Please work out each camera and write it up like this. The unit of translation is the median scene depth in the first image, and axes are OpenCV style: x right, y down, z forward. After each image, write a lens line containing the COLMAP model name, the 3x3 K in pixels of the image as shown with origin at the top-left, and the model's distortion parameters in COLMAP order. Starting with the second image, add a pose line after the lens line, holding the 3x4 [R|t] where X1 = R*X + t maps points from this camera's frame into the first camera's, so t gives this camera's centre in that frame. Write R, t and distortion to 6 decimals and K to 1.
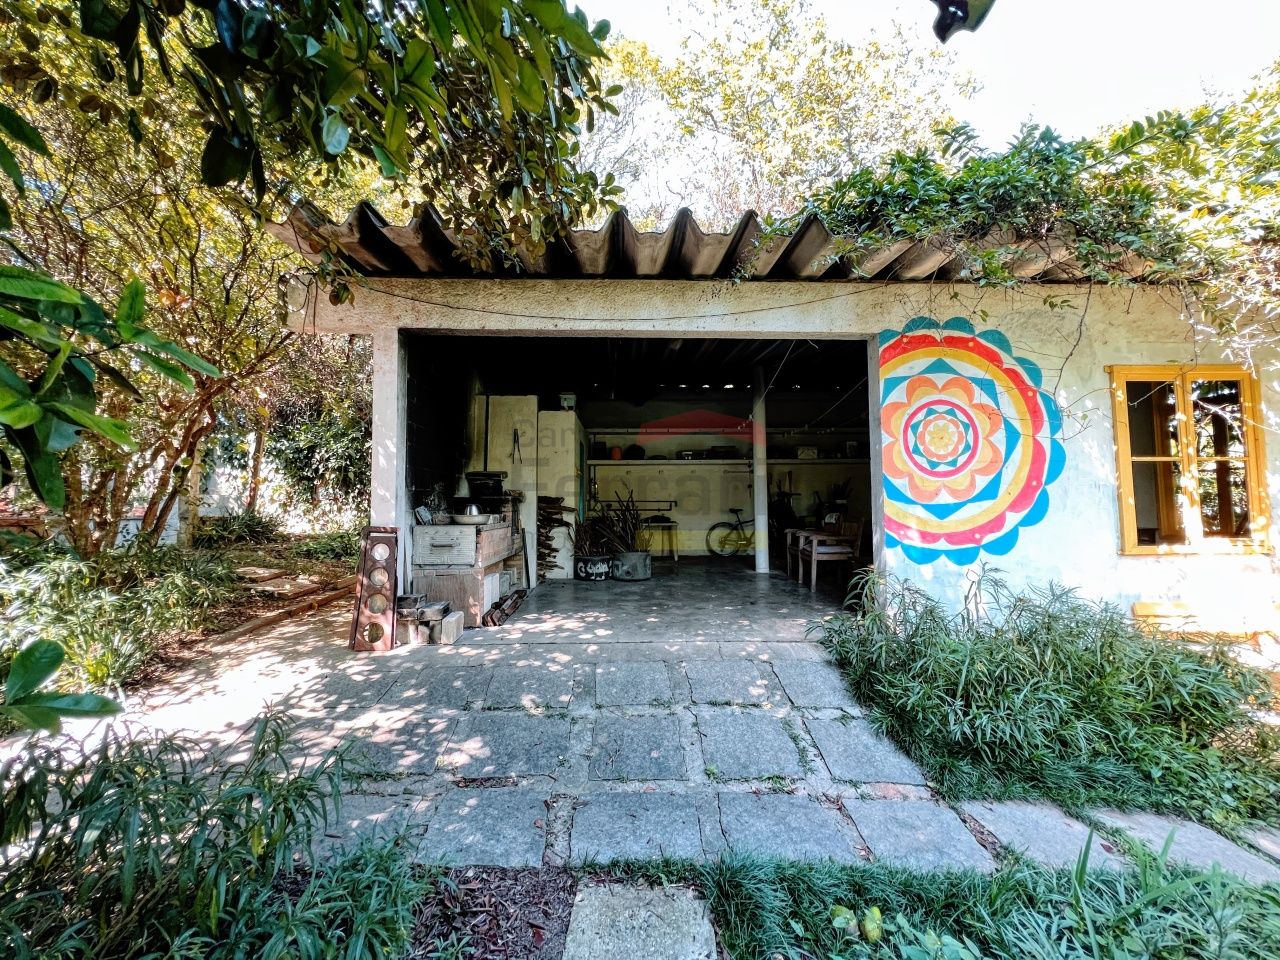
lens RADIAL K [[513.5, 0, 637.5], [0, 513.5, 480.1], [0, 0, 1]] dist [0.000506, 0.000187]
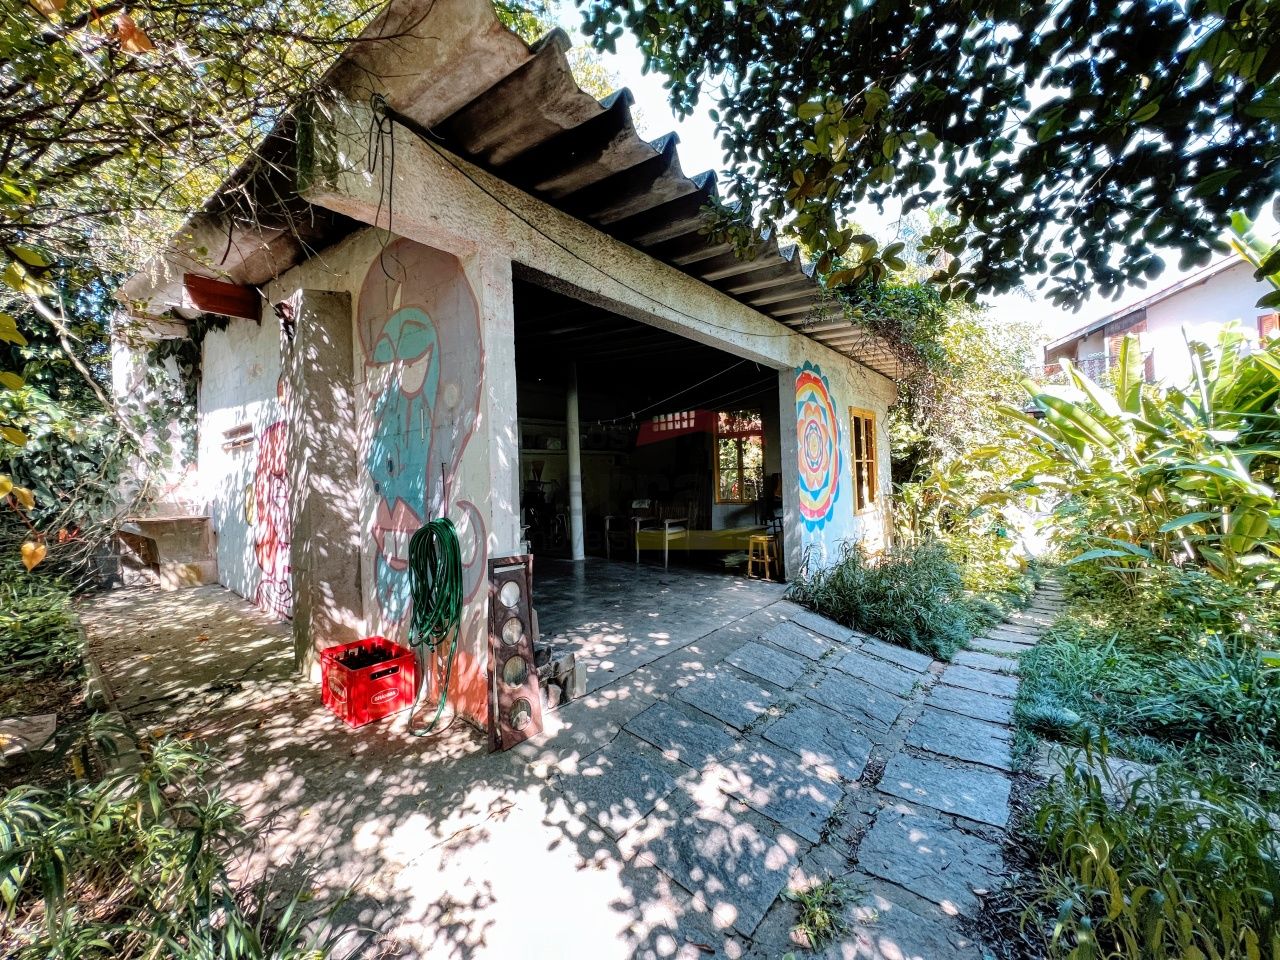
lens RADIAL K [[513.5, 0, 640.8], [0, 513.5, 477.1], [0, 0, 1]] dist [0.000506, 0.000187]
pose [[0.648360, -0.018792, 0.761102, -1.103085], [-0.004836, 0.999573, 0.028800, -0.040544], [-0.761319, -0.022353, 0.647993, 0.540973]]
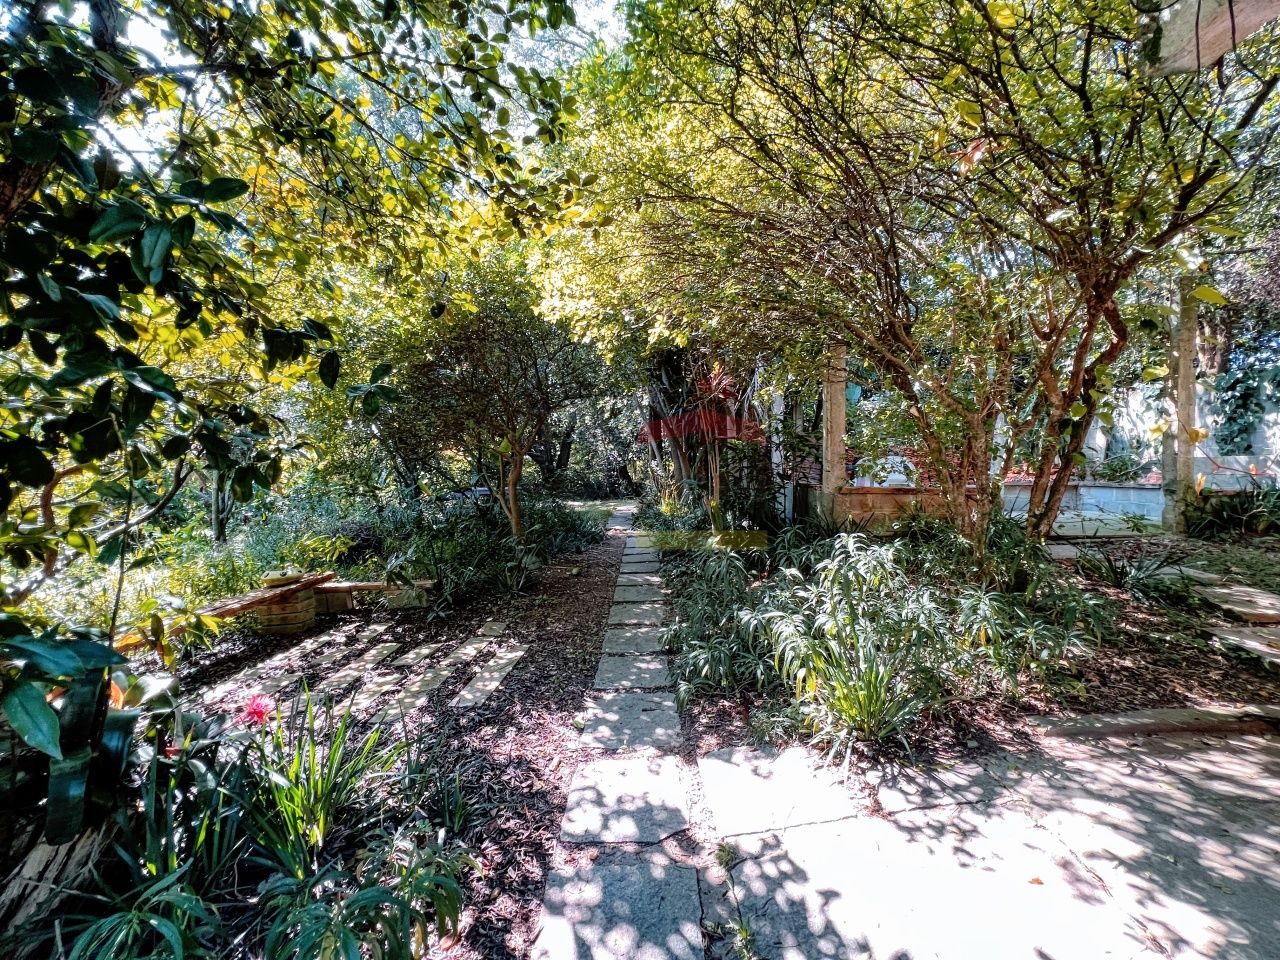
lens RADIAL K [[513.5, 0, 633.8], [0, 513.5, 475.6], [0, 0, 1]] dist [0.000506, 0.000187]
pose [[-0.078615, 0.018641, -0.996731, -0.281469], [0.052698, 0.998505, 0.014518, 0.008921], [0.995511, -0.051385, -0.079480, 0.732132]]
